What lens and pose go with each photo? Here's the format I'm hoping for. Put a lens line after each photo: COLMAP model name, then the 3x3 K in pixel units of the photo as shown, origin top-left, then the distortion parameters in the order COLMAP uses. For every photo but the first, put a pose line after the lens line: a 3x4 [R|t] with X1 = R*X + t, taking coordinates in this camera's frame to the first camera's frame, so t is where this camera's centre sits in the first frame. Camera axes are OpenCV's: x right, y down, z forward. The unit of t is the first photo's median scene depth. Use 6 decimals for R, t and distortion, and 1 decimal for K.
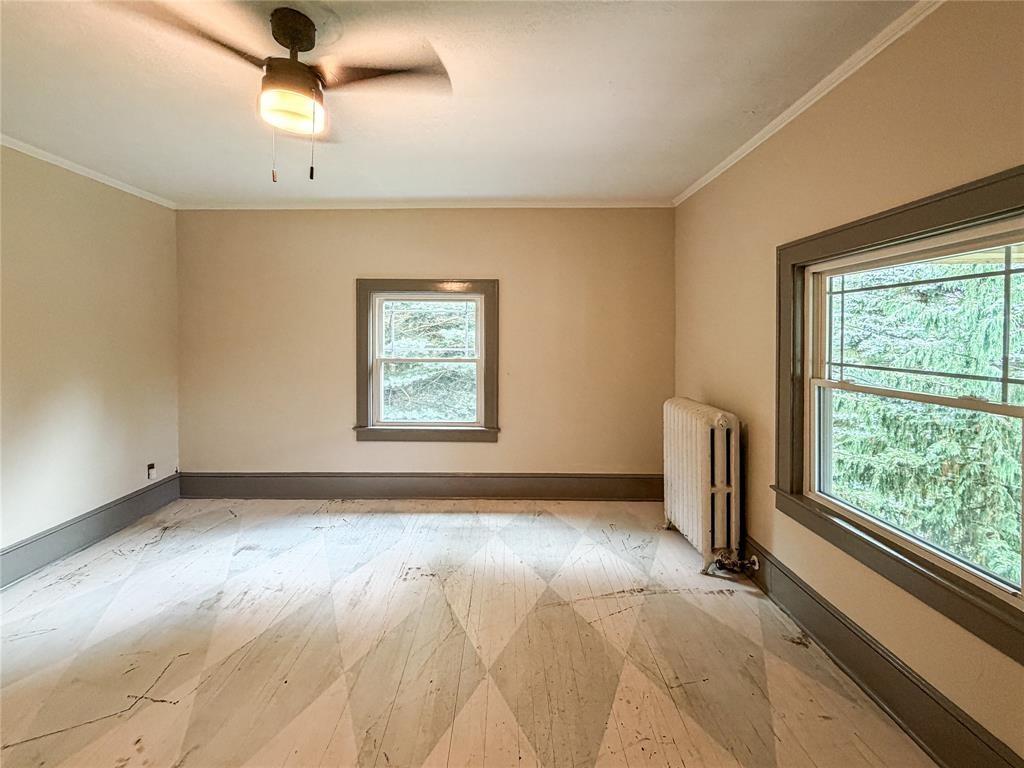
lens RADIAL K [[406.0, 0, 512.0], [0, 406.0, 384.0], [0, 0, 1]] dist [-0.001738, -0.000214]
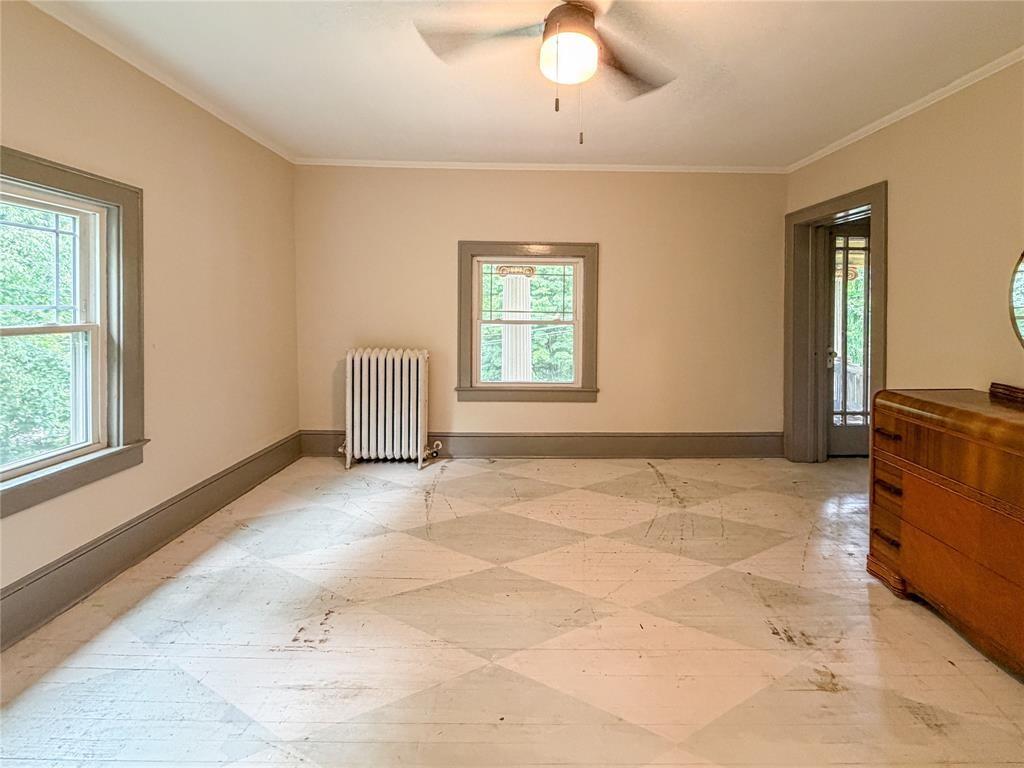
lens RADIAL K [[410.3, 0, 510.8], [0, 410.3, 364.6], [0, 0, 1]] dist [0.000240, 0.000090]
pose [[0.053830, -0.141490, 0.988475, -0.960540], [0.100366, 0.985664, 0.135622, -0.043923], [-0.993493, 0.091909, 0.067259, 0.662892]]
